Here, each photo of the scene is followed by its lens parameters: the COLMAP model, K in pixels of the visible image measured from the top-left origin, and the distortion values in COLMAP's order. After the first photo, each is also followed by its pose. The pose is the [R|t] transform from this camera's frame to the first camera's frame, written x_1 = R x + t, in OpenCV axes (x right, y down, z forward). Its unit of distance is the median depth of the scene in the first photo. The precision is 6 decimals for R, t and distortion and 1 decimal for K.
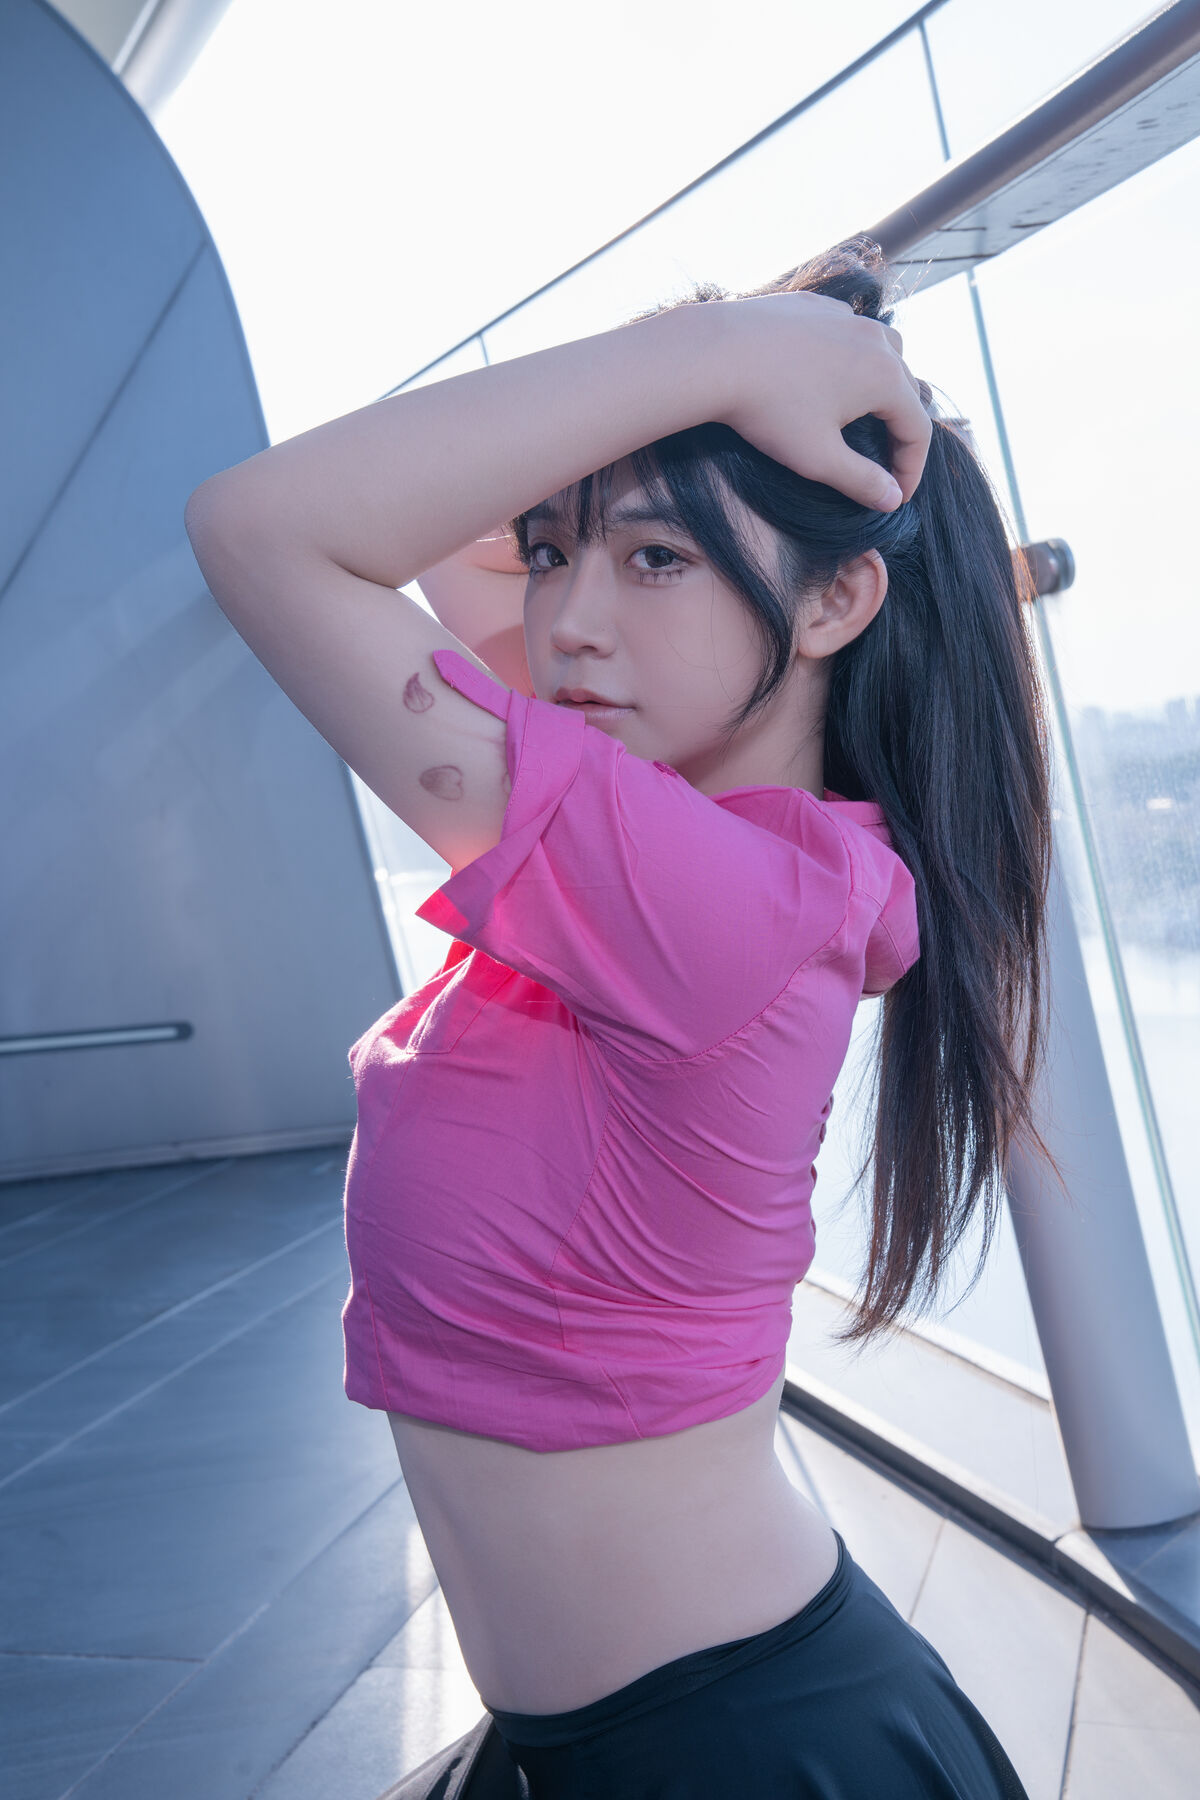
lens RADIAL K [[2325.9, 0, 613.6], [0, 2325.9, 902.9], [0, 0, 1]] dist [0.170187, 0.000000]
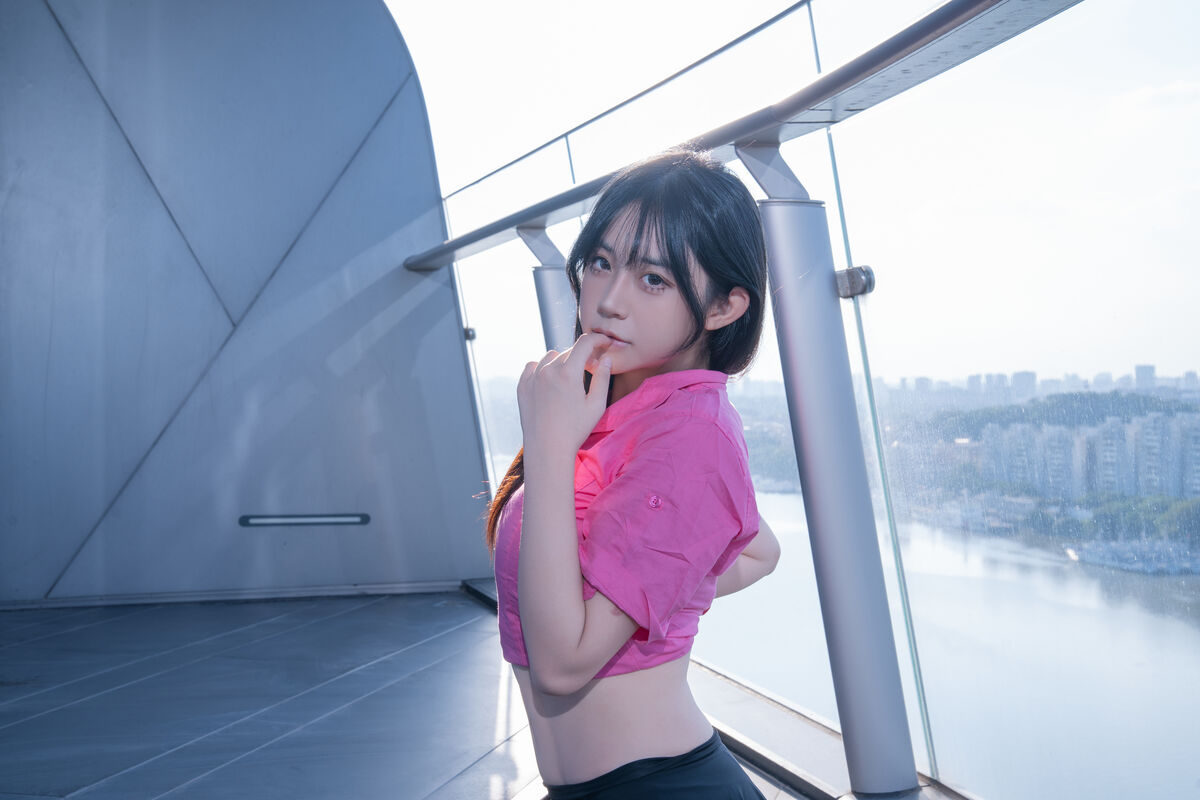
lens RADIAL K [[1470.5, 0, 606.3], [0, 1470.5, 404.8], [0, 0, 1]] dist [0.160793, 0.000000]
pose [[0.997899, 0.064236, -0.008429, -0.003601], [-0.064586, 0.996595, -0.051256, 0.021758], [0.005108, 0.051693, 0.998650, -0.131211]]
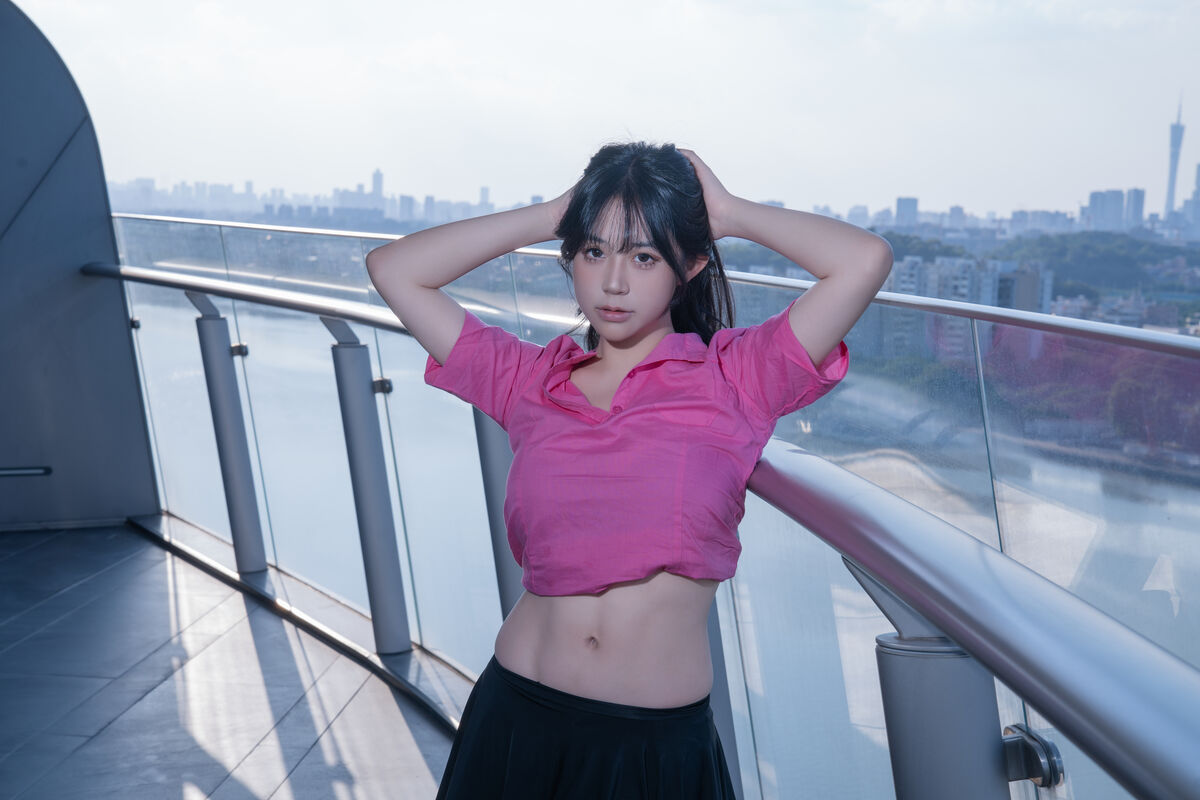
lens RADIAL K [[1893.1, 0, 611.5], [0, 1893.1, 397.6], [0, 0, 1]] dist [0.320225, 0.000000]
pose [[0.979719, 0.078403, 0.184402, -0.010199], [-0.084474, 0.996105, 0.025291, -0.150581], [-0.181701, -0.040355, 0.982526, -1.275603]]
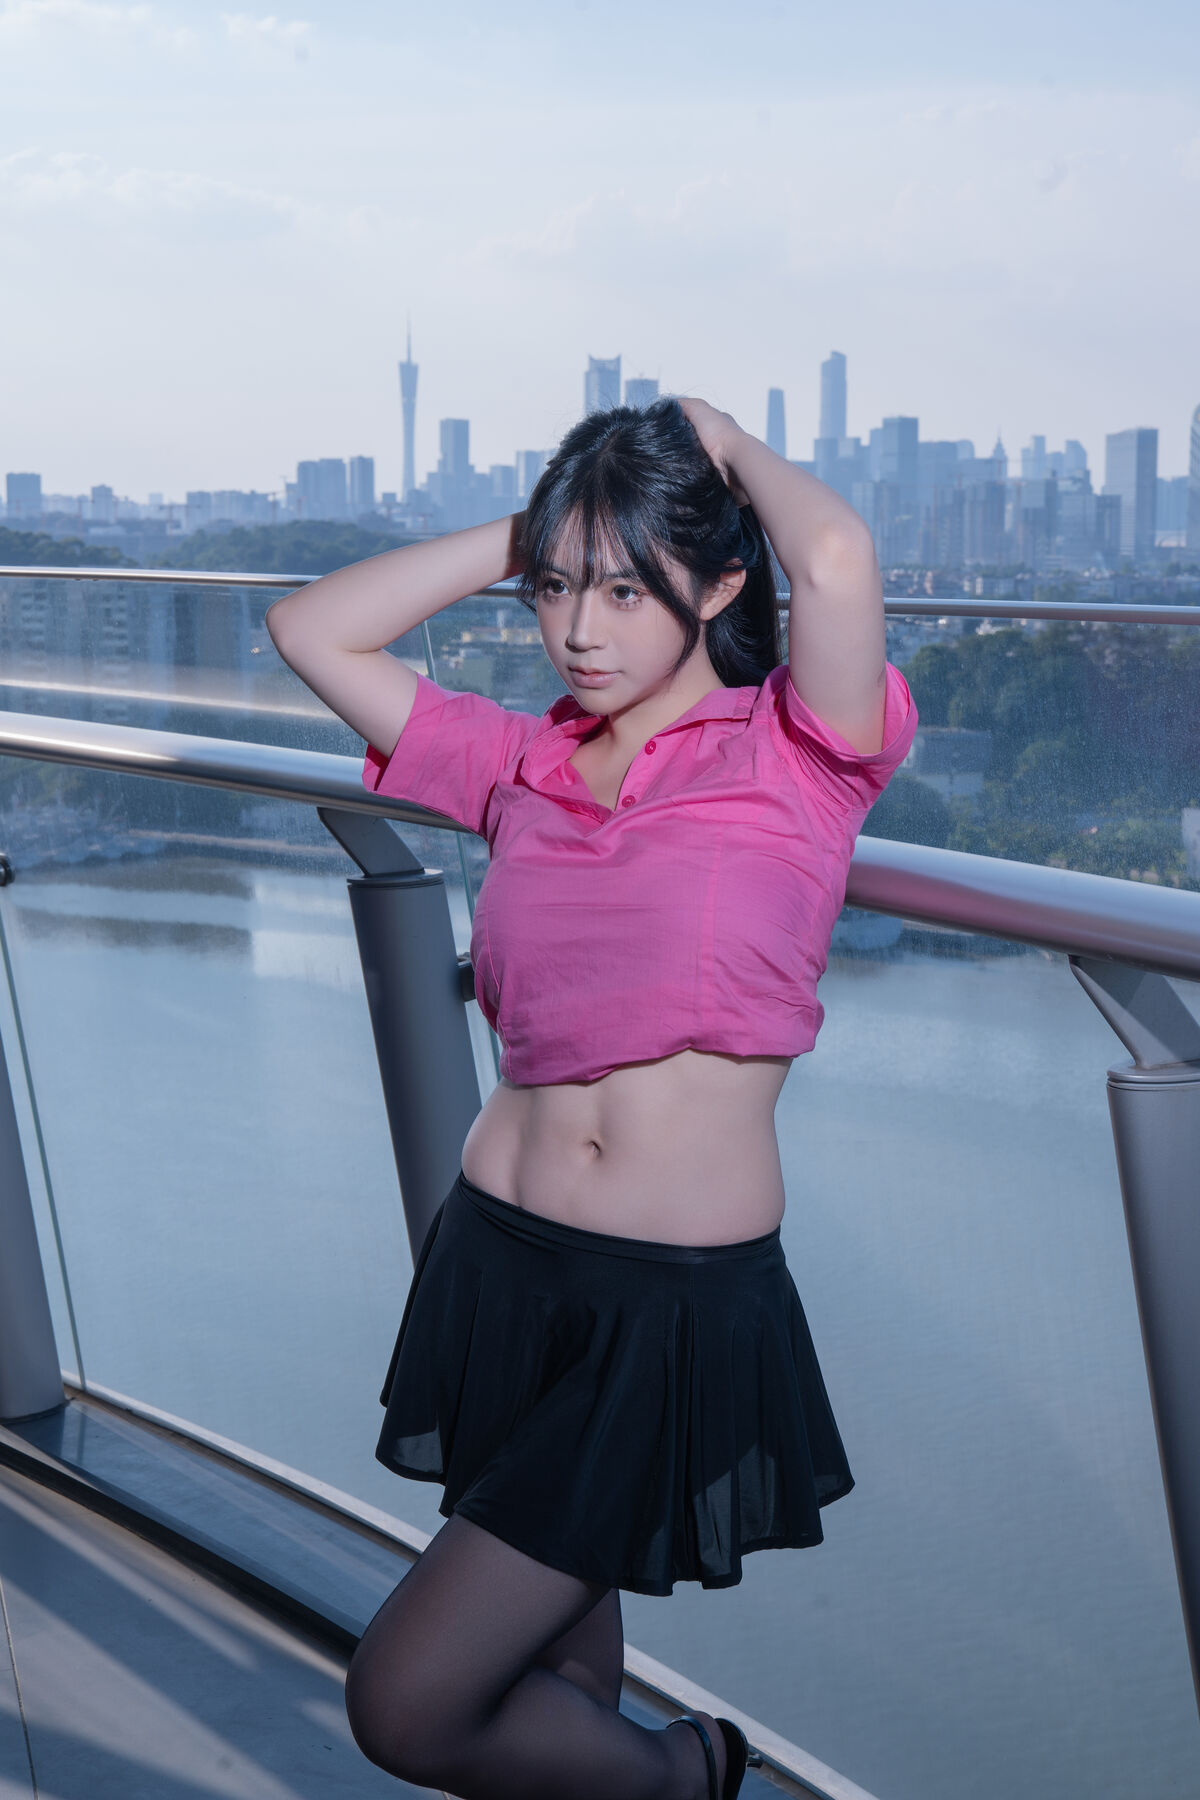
lens RADIAL K [[2977.0, 0, 653.7], [0, 2977.0, 795.5], [0, 0, 1]] dist [0.047827, 0.000000]
pose [[0.844410, 0.014858, 0.535491, -1.507099], [-0.023572, 0.999678, 0.009434, -0.112974], [-0.535178, -0.020589, 0.844488, -0.752973]]
